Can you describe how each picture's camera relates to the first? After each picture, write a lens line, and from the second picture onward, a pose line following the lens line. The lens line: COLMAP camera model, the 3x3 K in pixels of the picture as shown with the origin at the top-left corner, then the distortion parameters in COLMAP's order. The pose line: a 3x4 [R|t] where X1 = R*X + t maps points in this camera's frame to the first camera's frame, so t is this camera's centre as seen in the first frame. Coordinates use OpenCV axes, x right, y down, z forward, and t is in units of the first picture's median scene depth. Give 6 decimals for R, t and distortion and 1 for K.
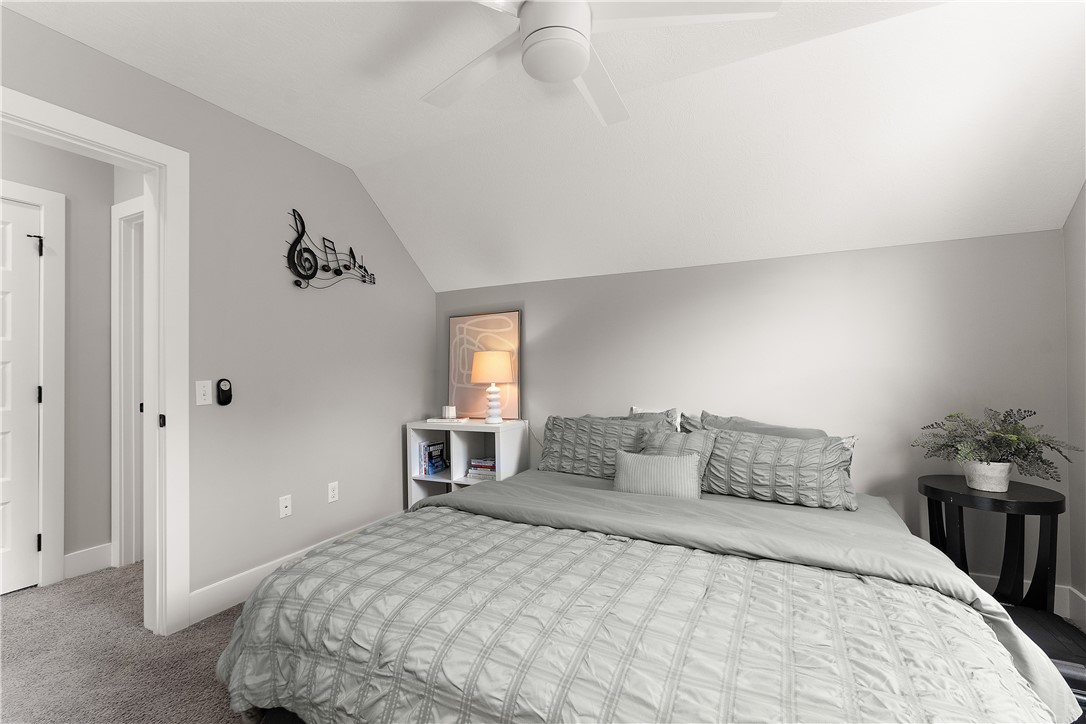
lens RADIAL K [[461.5, 0, 547.9], [0, 461.5, 364.7], [0, 0, 1]] dist [0.000795, -0.000225]
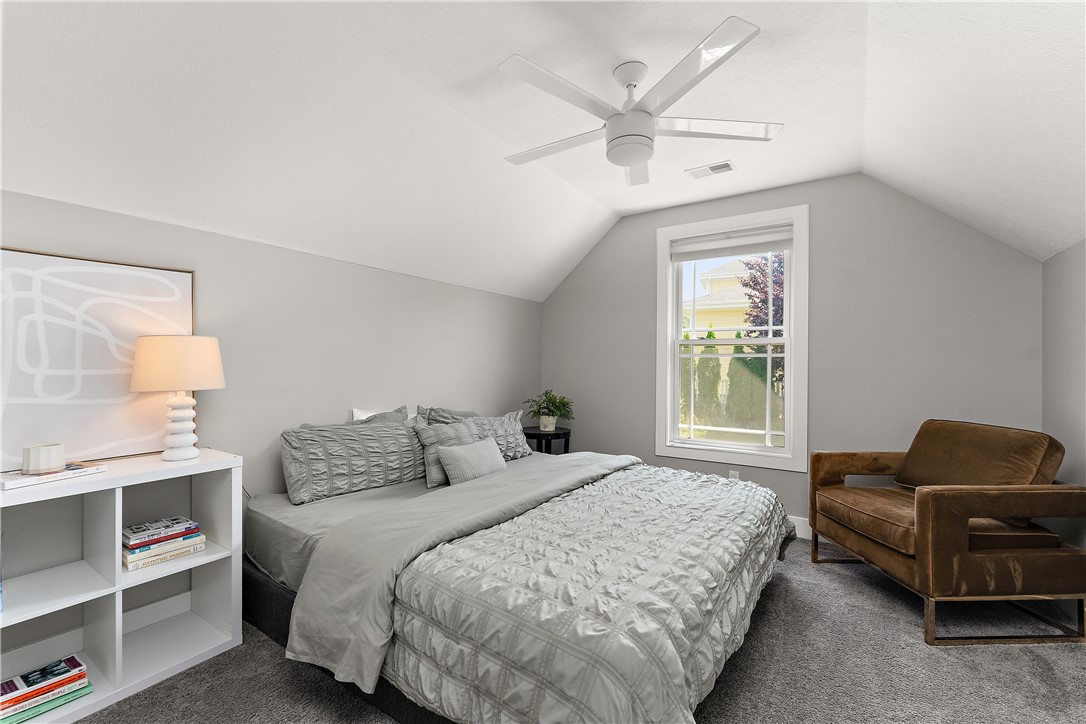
lens RADIAL K [[461.5, 0, 548.6], [0, 461.5, 362.7], [0, 0, 1]] dist [0.000795, -0.000225]
pose [[0.163270, 0.015457, 0.986460, -0.709304], [-0.013353, 0.999820, -0.013456, 0.007527], [-0.986491, -0.010976, 0.163447, 0.505427]]
